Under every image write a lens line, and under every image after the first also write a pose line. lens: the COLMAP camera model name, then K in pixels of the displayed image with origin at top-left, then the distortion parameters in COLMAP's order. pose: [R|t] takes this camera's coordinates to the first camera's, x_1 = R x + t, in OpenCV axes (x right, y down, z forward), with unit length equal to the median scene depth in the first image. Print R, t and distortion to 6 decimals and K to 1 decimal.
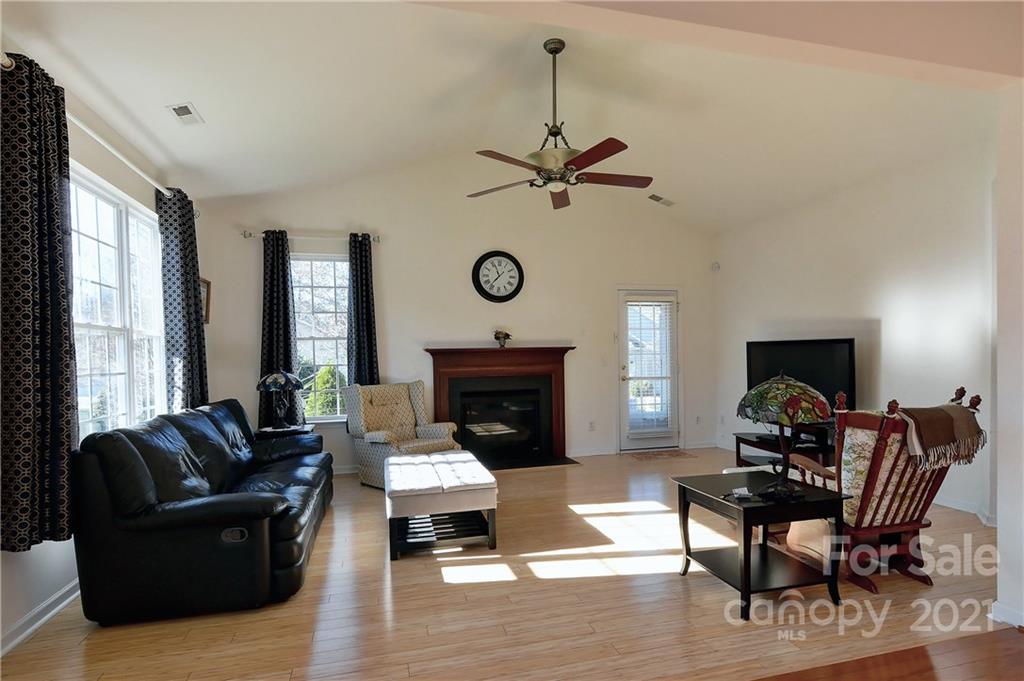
lens RADIAL K [[541.8, 0, 531.6], [0, 541.8, 362.0], [0, 0, 1]] dist [0.005773, -0.004146]
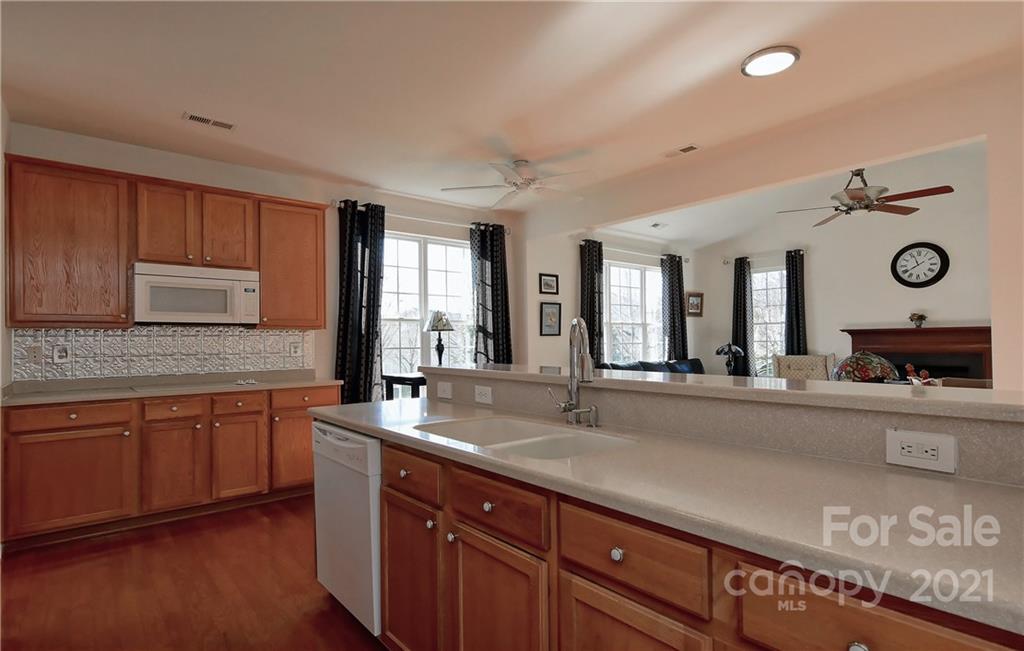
lens RADIAL K [[489.1, 0, 507.5], [0, 489.1, 336.4], [0, 0, 1]] dist [-0.000462, 0.000259]
pose [[0.363157, 0.008999, -0.931684, 0.614954], [-0.006665, 0.999953, 0.007061, -0.011352], [0.931704, 0.003645, 0.363200, -0.177175]]
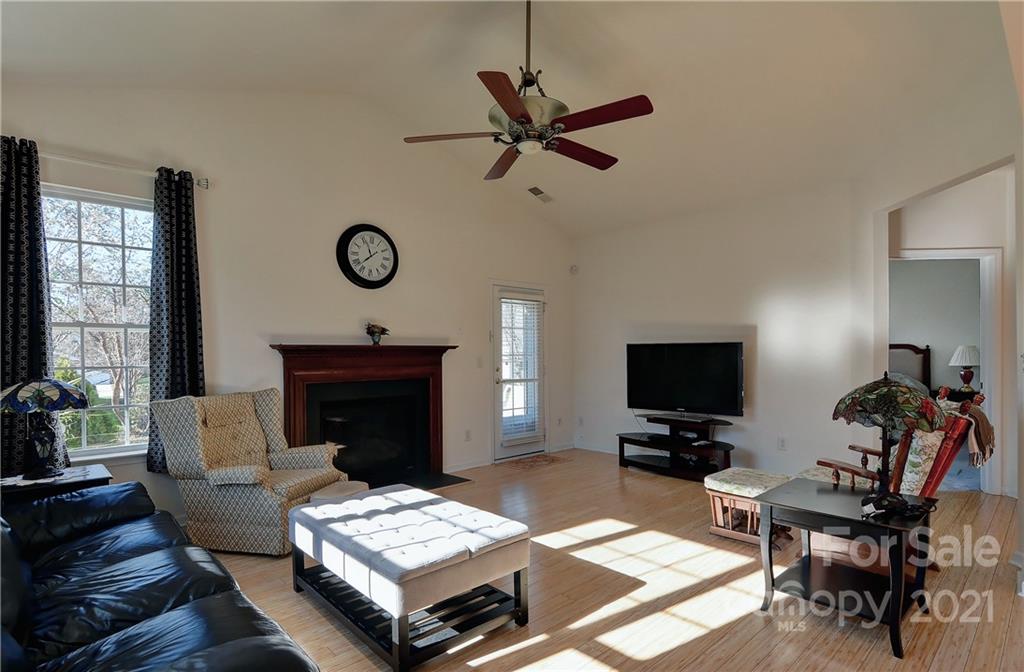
lens RADIAL K [[514.7, 0, 521.0], [0, 514.7, 357.2], [0, 0, 1]] dist [-0.001906, -0.001127]
pose [[0.879853, 0.008046, 0.475178, -0.239217], [-0.002298, 0.999917, -0.012676, 0.000687], [-0.475241, 0.010061, 0.879798, 0.239790]]
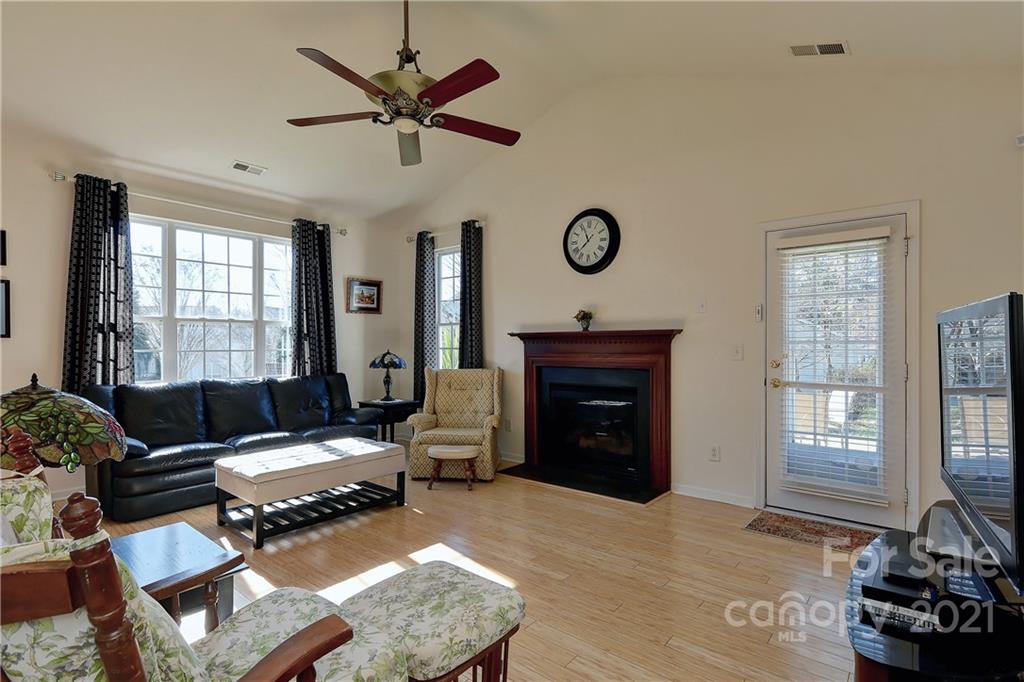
lens RADIAL K [[511.9, 0, 502.7], [0, 511.9, 349.0], [0, 0, 1]] dist [0.006508, -0.000855]
pose [[0.542270, 0.026482, -0.839787, 0.535335], [-0.015800, 0.999648, 0.021321, -0.015271], [0.840055, 0.001706, 0.542498, 0.518753]]
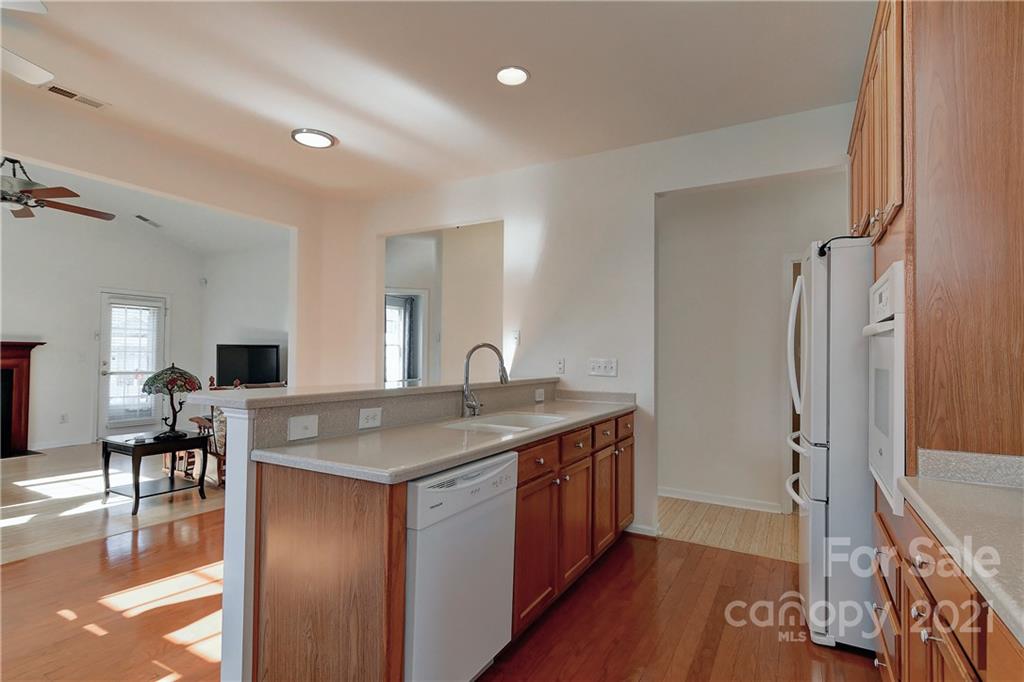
lens RADIAL K [[511.9, 0, 509.5], [0, 511.9, 344.5], [0, 0, 1]] dist [0.006508, -0.000855]
pose [[0.720770, 0.041048, 0.691957, 0.044770], [-0.017142, 0.998995, -0.041407, 0.001766], [-0.692962, 0.017983, 0.720750, -0.378847]]
